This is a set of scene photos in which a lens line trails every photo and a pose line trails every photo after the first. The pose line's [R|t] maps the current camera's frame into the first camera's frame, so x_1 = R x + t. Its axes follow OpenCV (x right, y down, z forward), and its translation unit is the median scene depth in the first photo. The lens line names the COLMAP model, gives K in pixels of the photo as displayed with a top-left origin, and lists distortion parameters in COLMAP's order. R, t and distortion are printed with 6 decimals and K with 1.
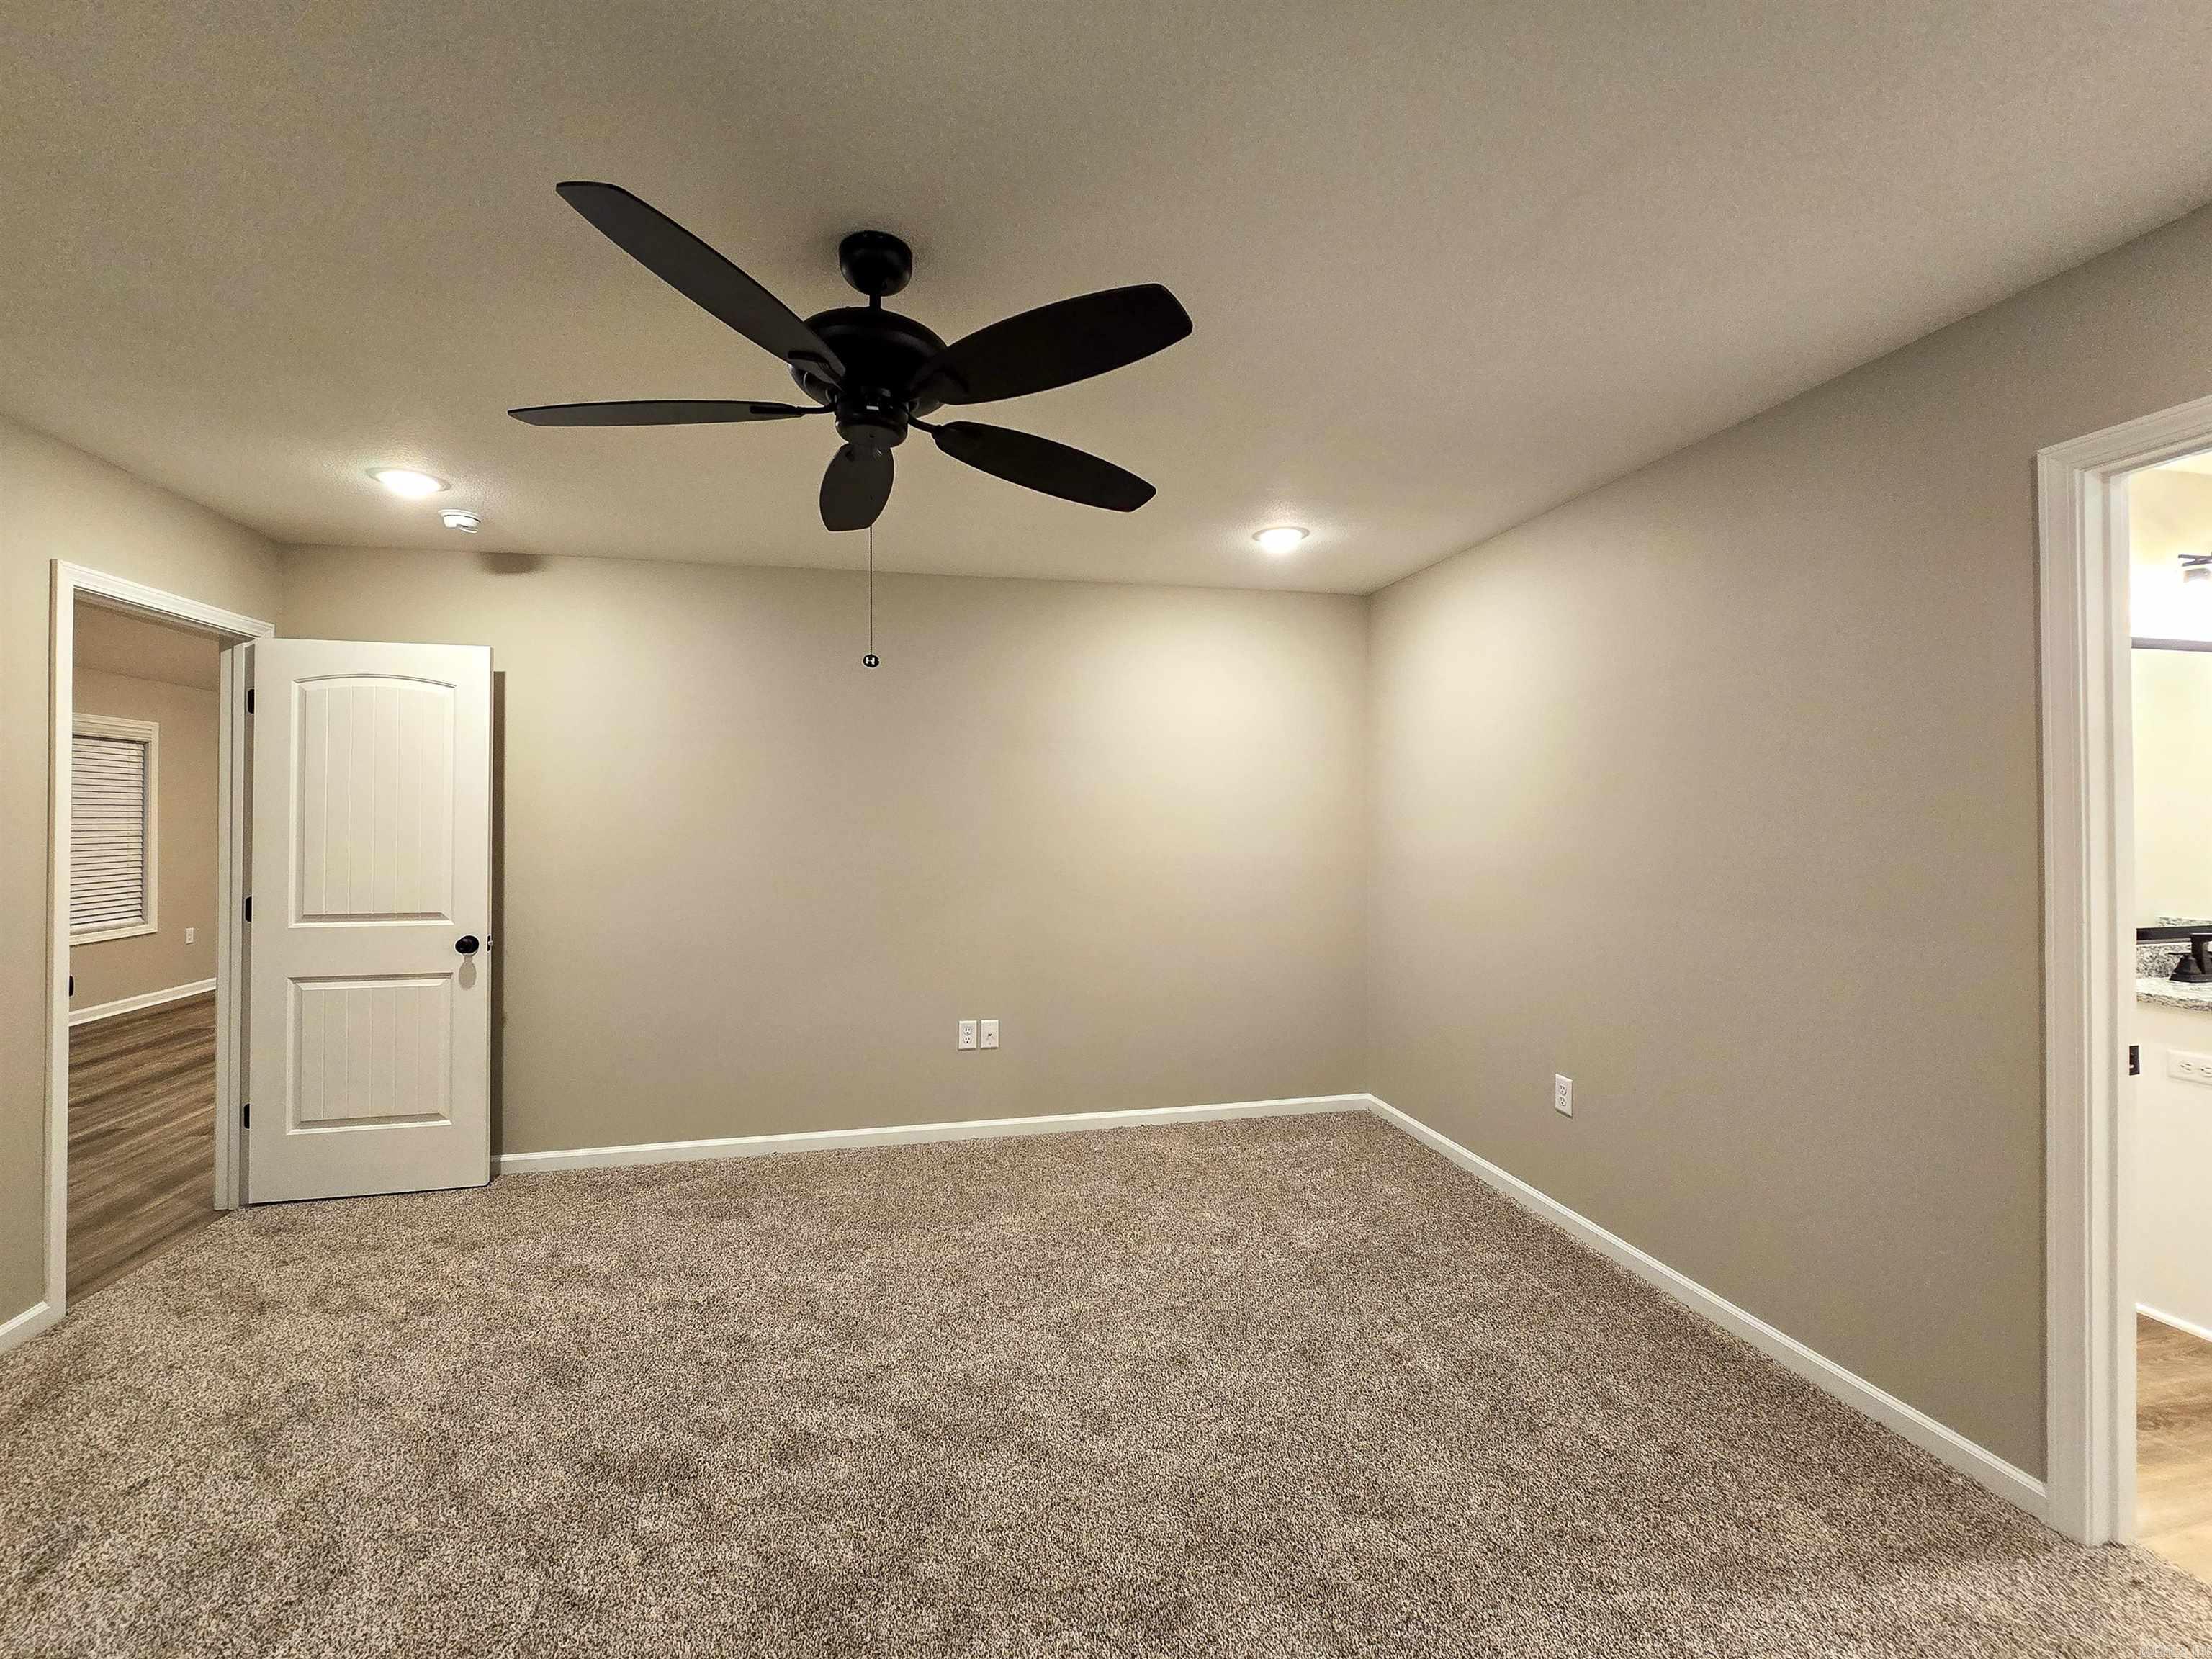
lens RADIAL K [[918.7, 0, 1099.0], [0, 918.7, 819.5], [0, 0, 1]] dist [-0.002585, -0.001639]
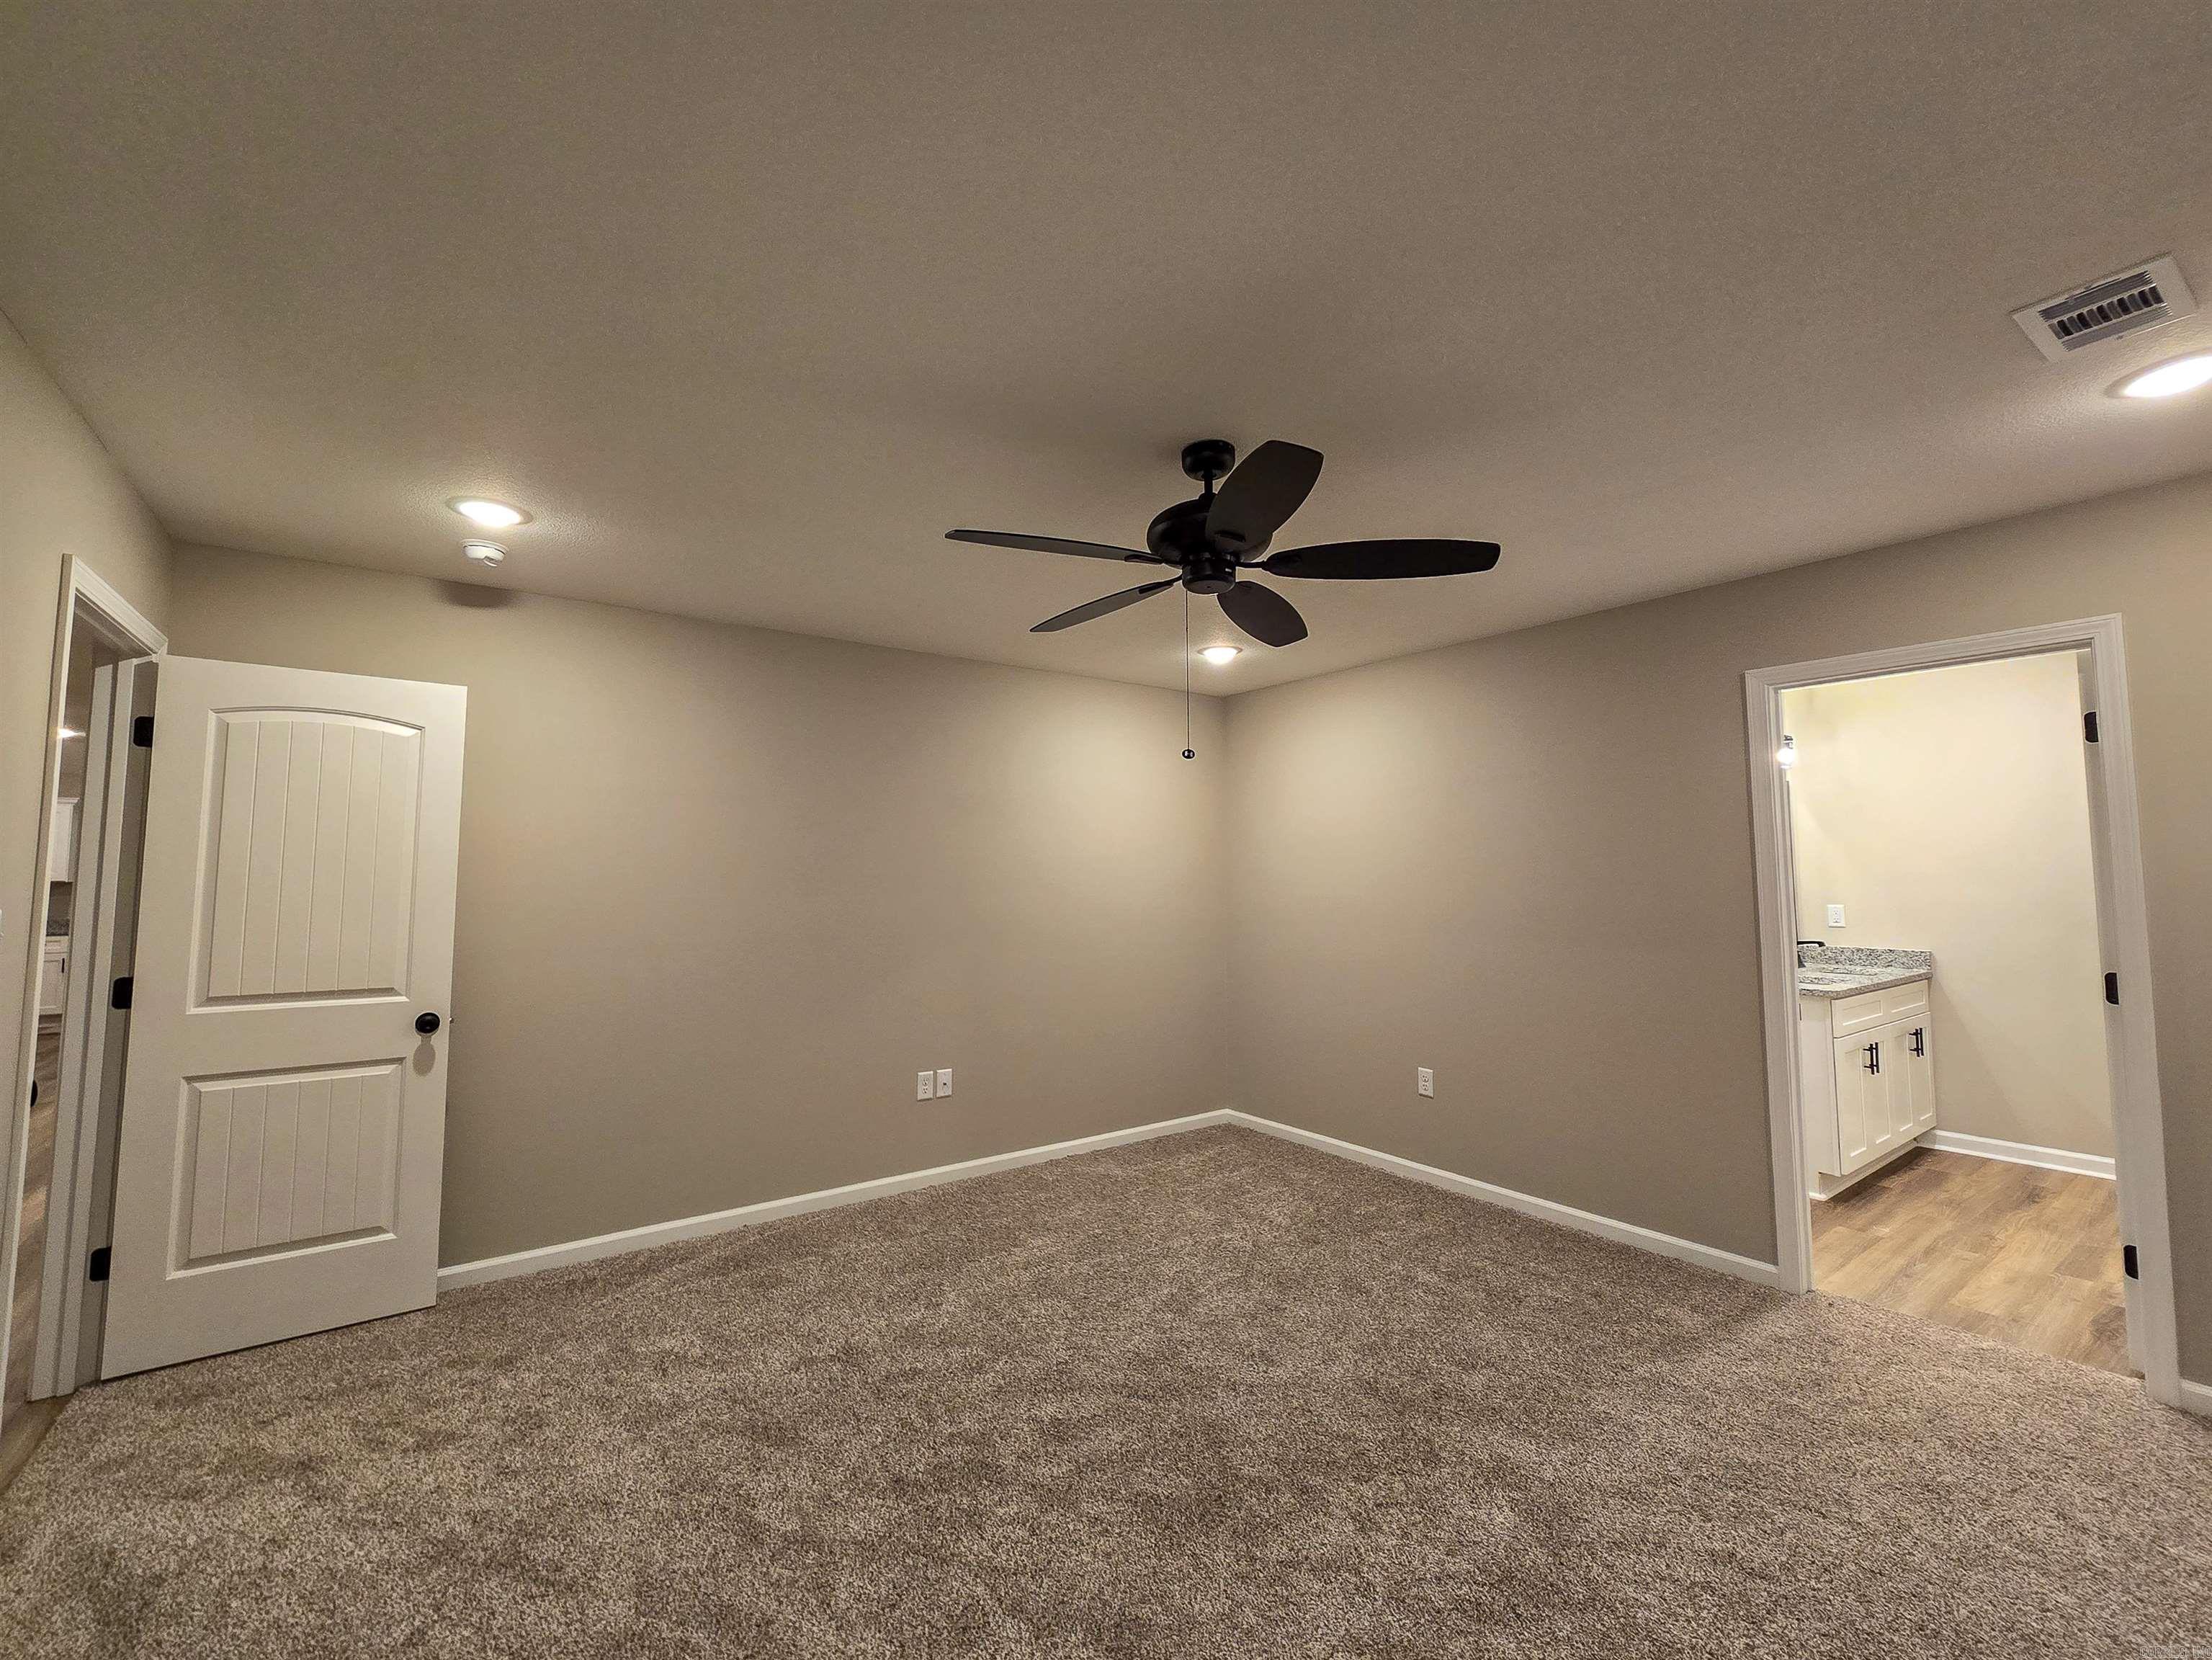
lens RADIAL K [[918.8, 0, 1104.3], [0, 918.8, 818.5], [0, 0, 1]] dist [-0.002585, -0.001639]
pose [[0.916166, 0.025094, 0.400014, -0.453997], [0.001191, 0.997863, -0.065329, 0.000226], [-0.400798, 0.060329, 0.914178, -0.066063]]
